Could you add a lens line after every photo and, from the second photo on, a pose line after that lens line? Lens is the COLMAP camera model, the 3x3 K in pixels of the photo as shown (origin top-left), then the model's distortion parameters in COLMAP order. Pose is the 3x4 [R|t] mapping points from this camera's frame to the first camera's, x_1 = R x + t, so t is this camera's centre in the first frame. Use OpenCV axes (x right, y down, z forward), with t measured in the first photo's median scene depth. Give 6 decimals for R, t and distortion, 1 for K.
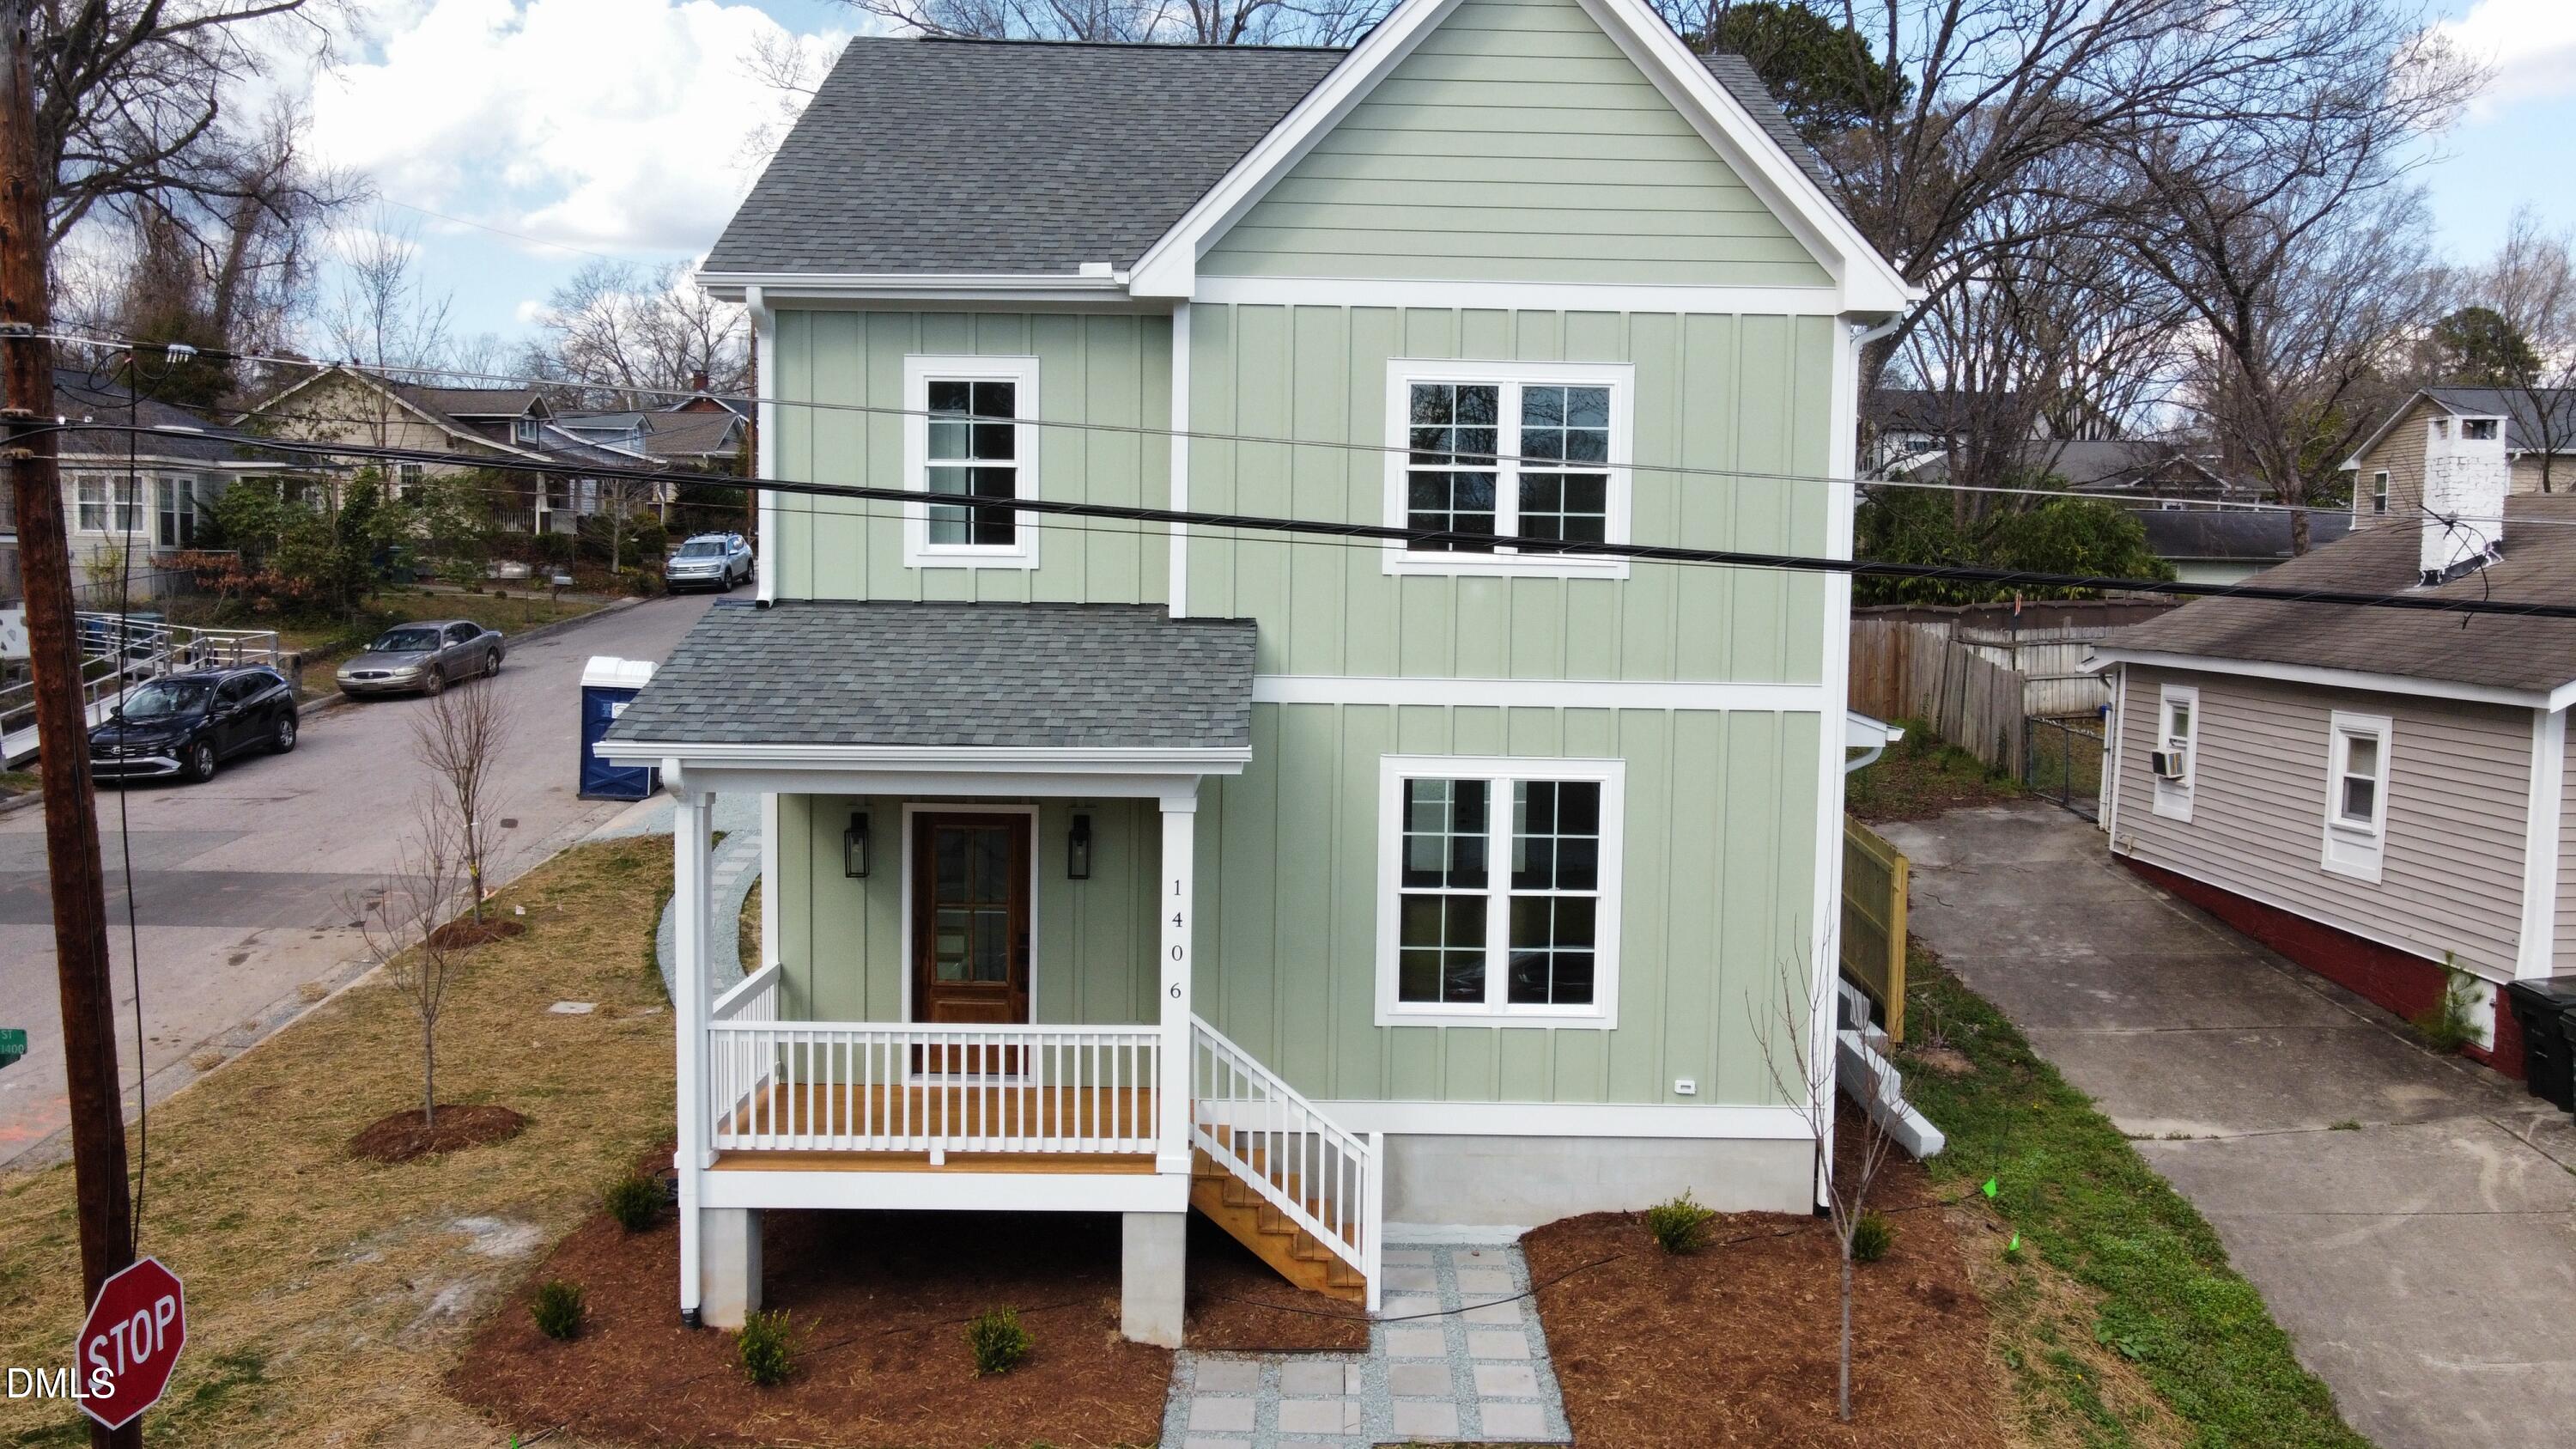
lens RADIAL K [[1966.7, 0, 1288.0], [0, 1966.7, 724.5], [0, 0, 1]] dist [-0.006034, 0.045824]
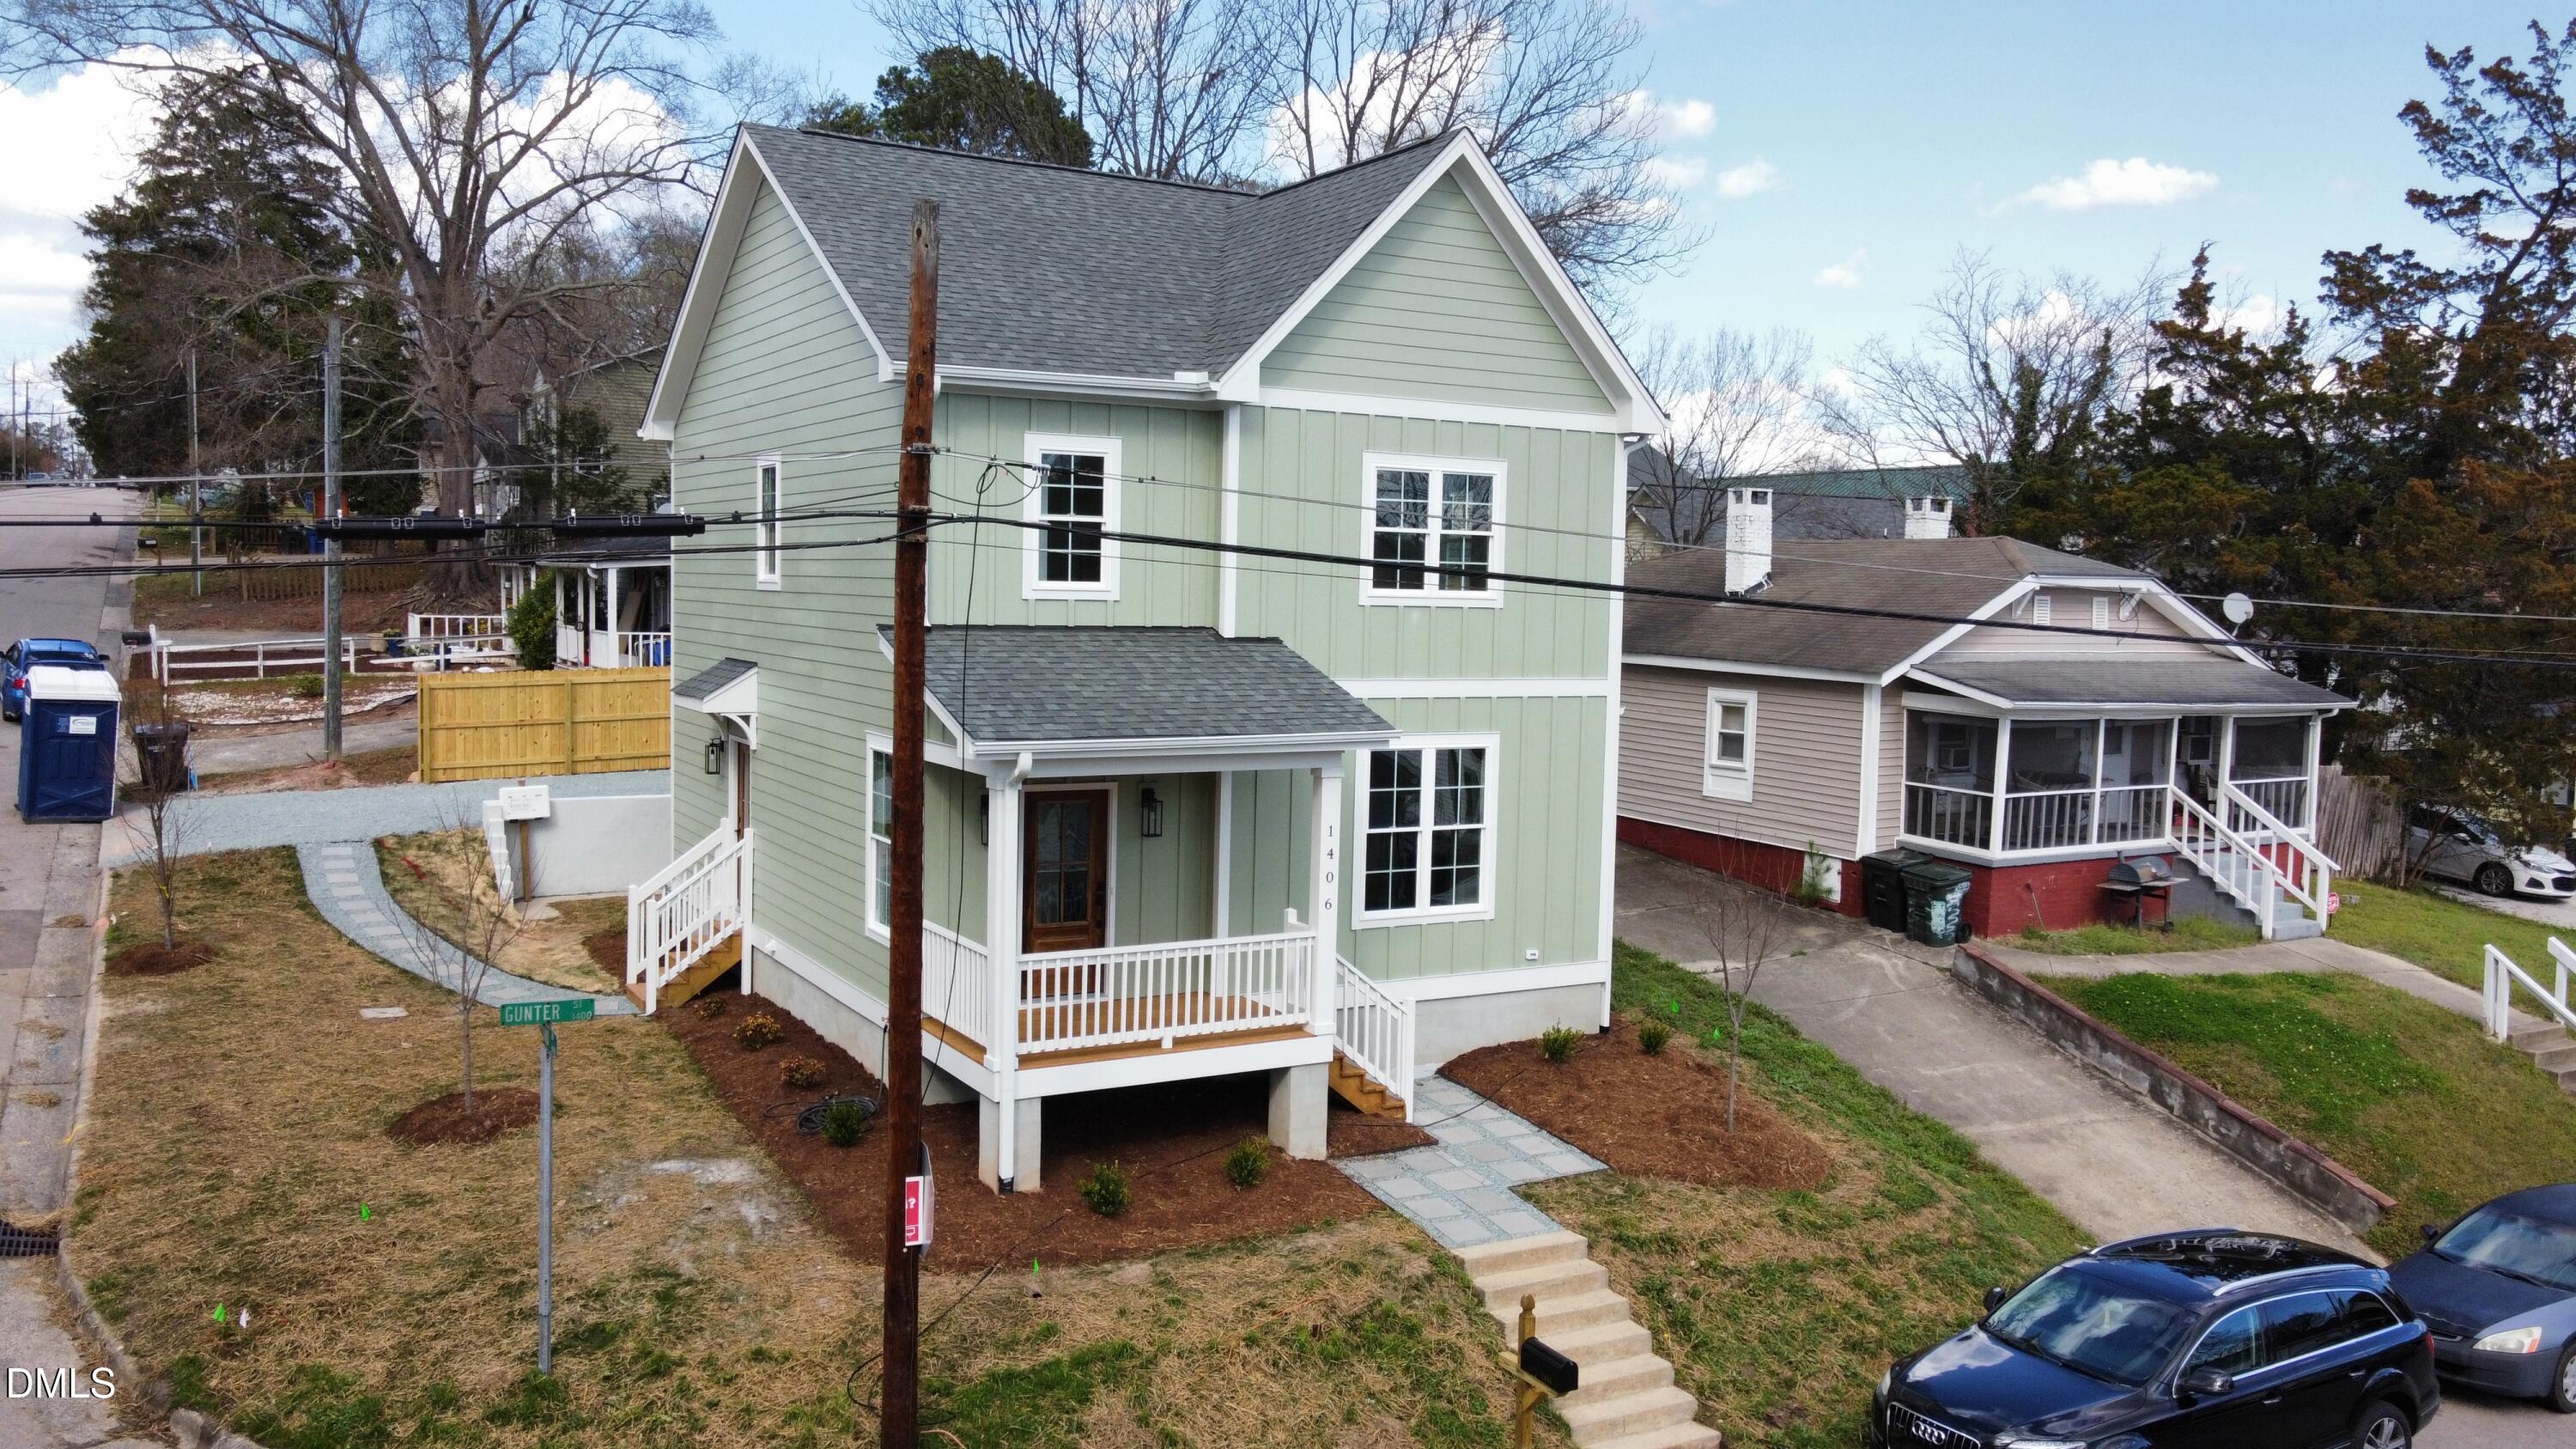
lens RADIAL K [[1966.7, 0, 1288.0], [0, 1966.7, 724.5], [0, 0, 1]] dist [-0.006034, 0.045824]
pose [[0.871530, -0.029944, 0.489428, -0.673472], [0.026530, 0.999551, 0.013913, -0.012131], [-0.489624, 0.000859, 0.871933, -0.188873]]
